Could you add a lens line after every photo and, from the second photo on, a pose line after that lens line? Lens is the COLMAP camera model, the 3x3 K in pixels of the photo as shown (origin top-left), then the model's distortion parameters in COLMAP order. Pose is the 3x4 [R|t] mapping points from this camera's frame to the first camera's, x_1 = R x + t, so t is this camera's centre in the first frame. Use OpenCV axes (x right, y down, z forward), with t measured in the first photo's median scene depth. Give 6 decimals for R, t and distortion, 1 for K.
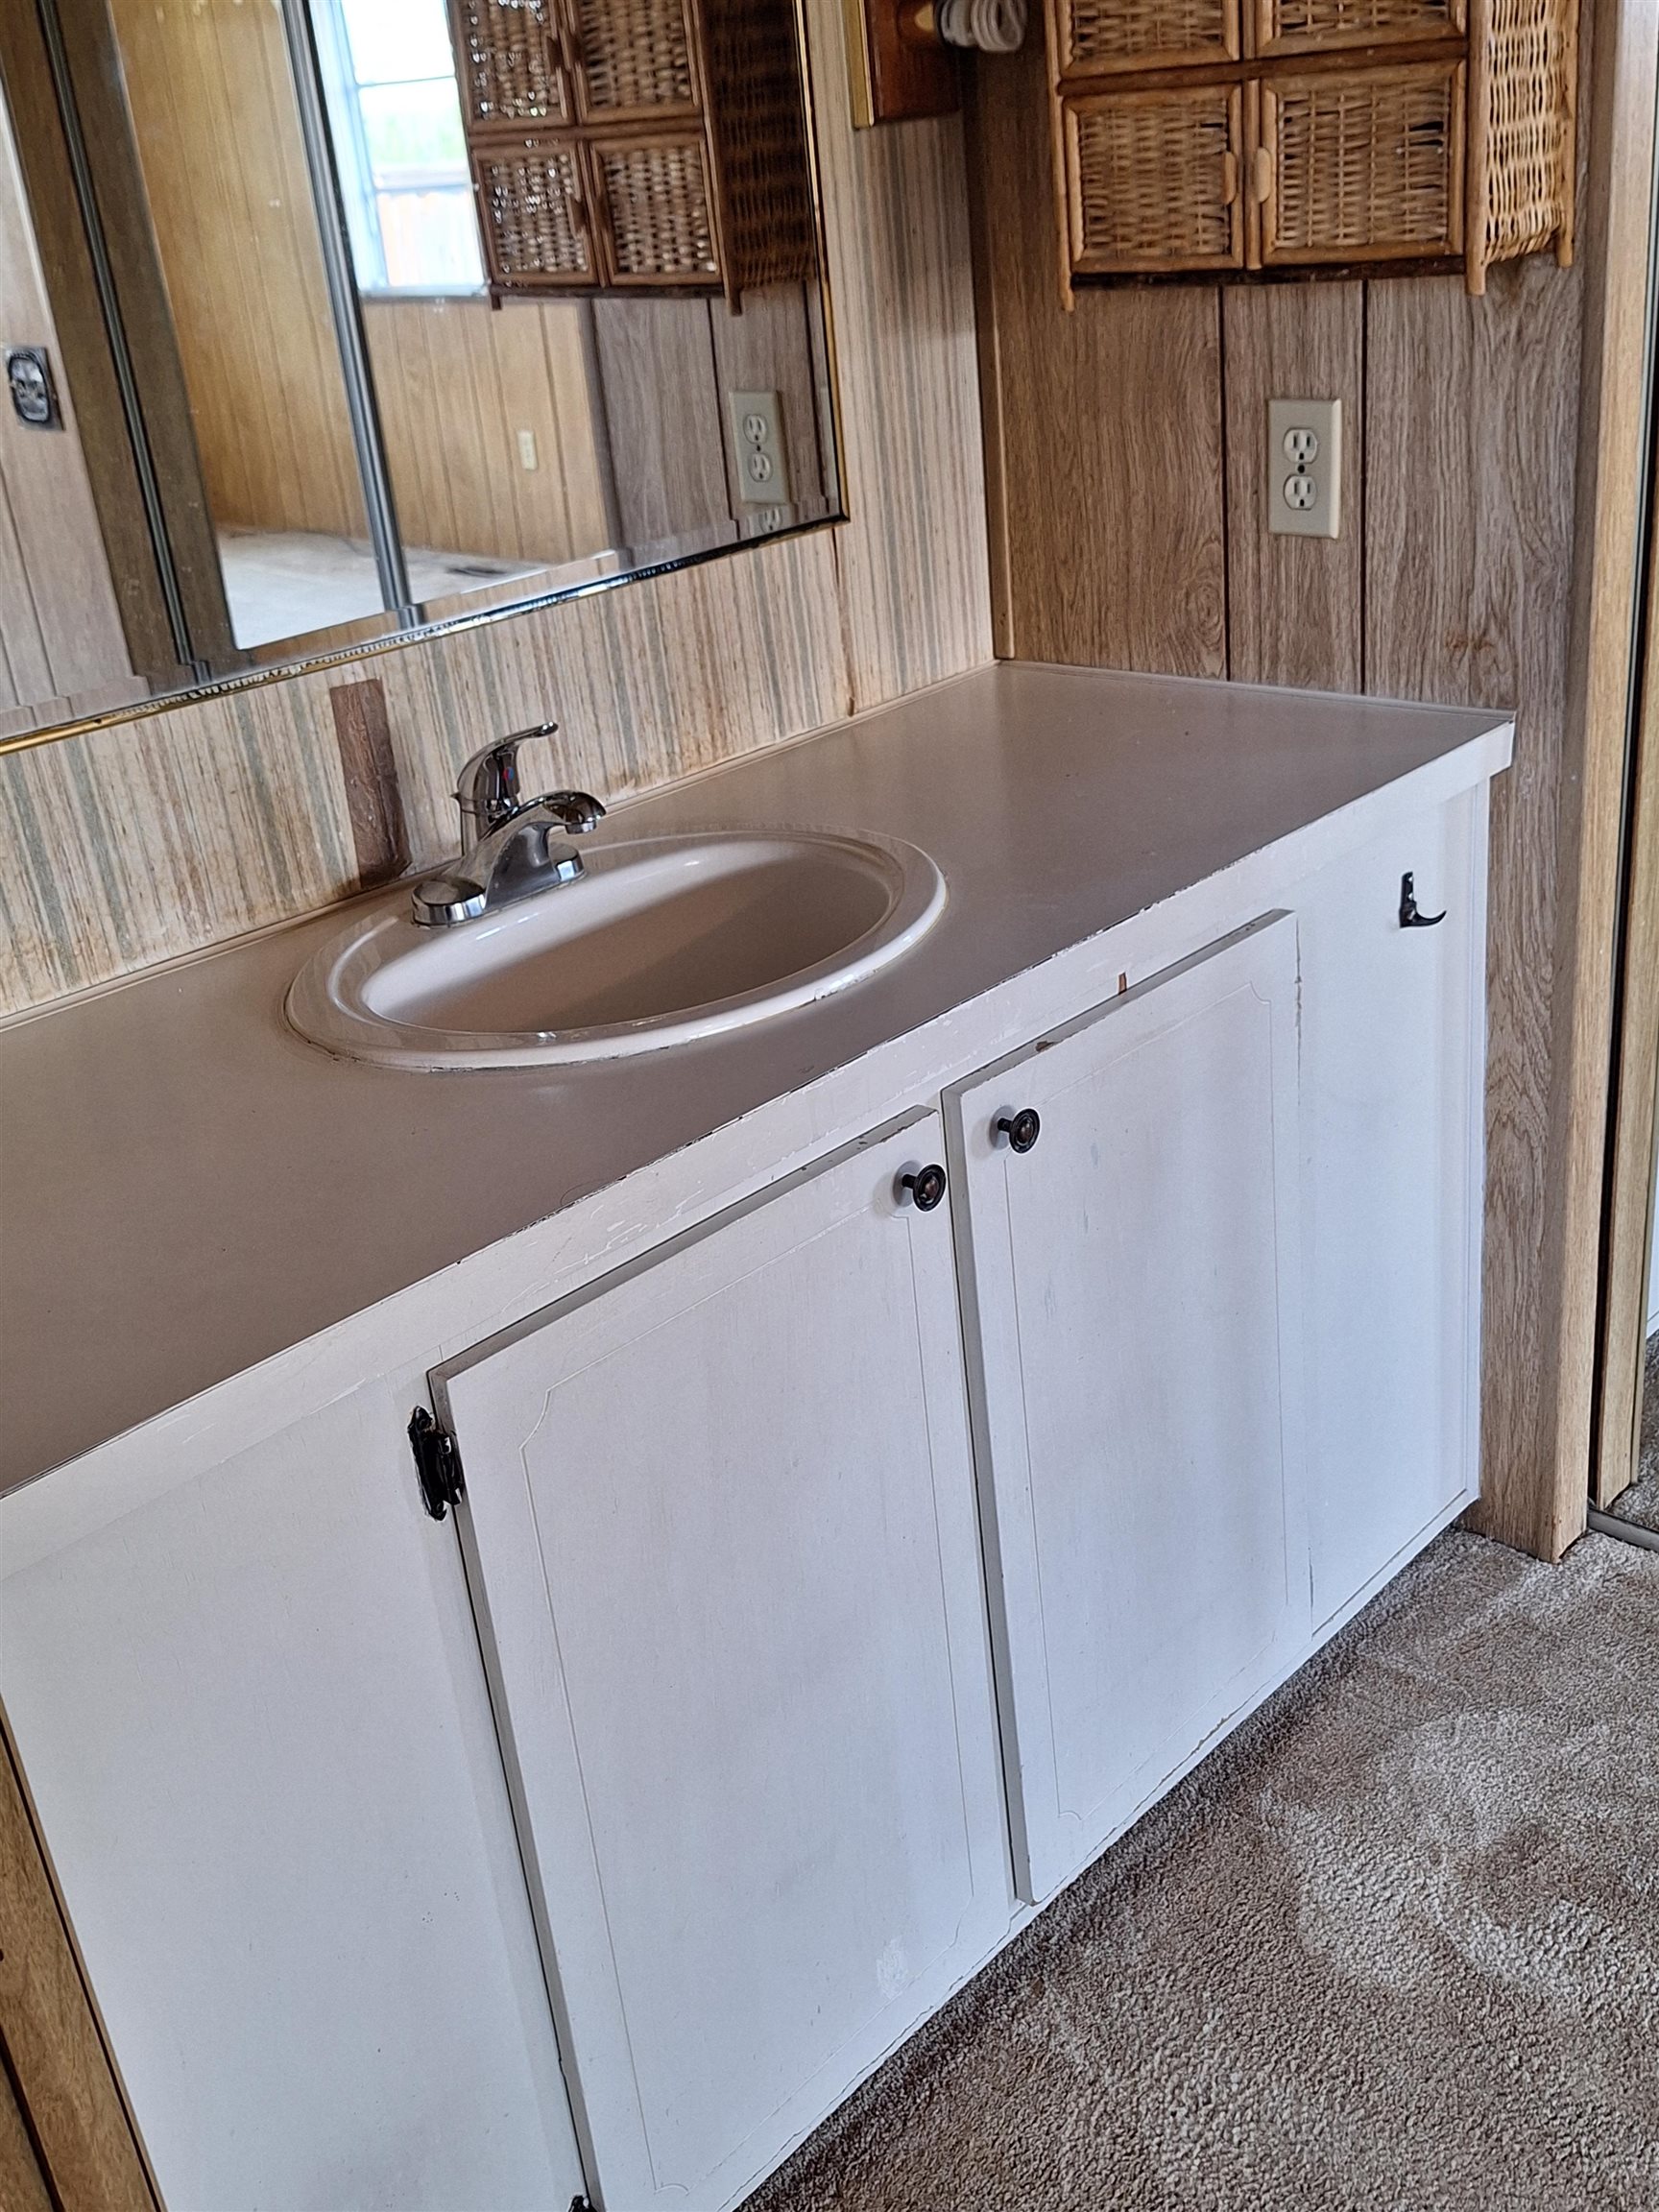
lens RADIAL K [[2209.5, 0, 860.6], [0, 2209.5, 1120.9], [0, 0, 1]] dist [0.165641, -0.333720]
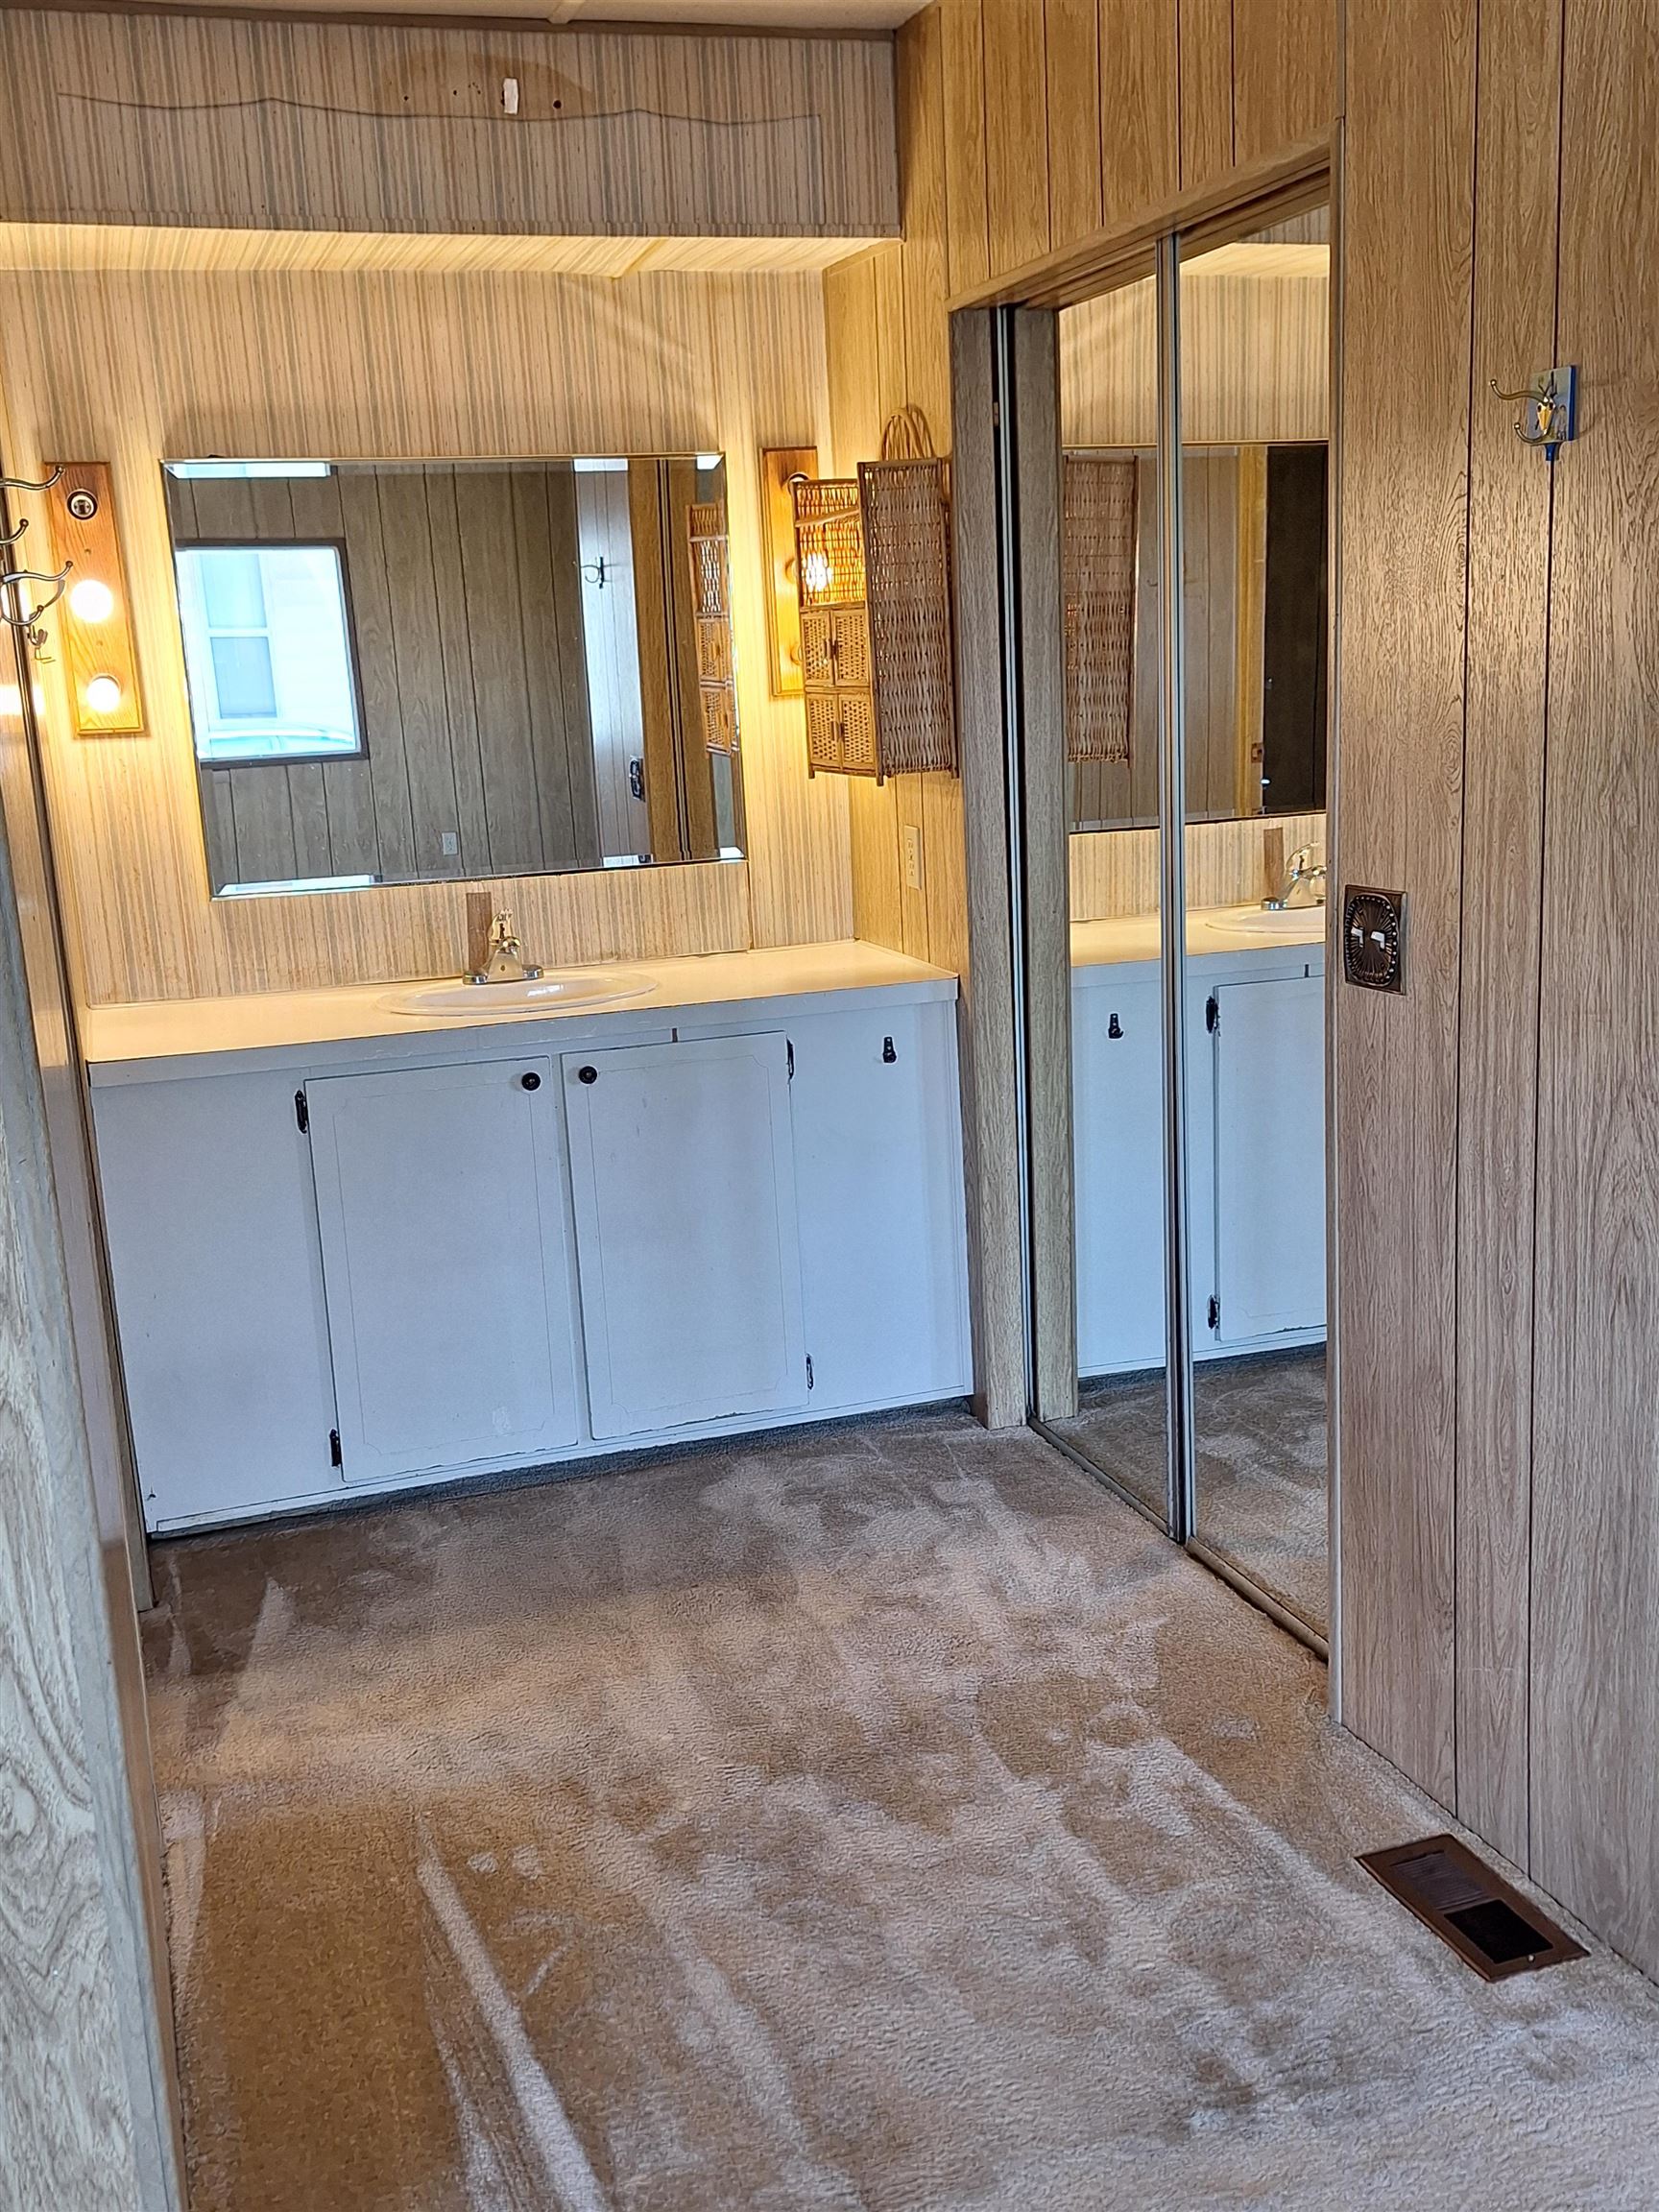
lens RADIAL K [[2209.5, 0, 860.6], [0, 2209.5, 1120.9], [0, 0, 1]] dist [0.165641, -0.333720]
pose [[0.878318, 0.152754, -0.453017, 1.340118], [-0.229423, 0.966015, -0.119076, 0.253972], [0.419432, 0.208519, 0.883514, -0.984222]]
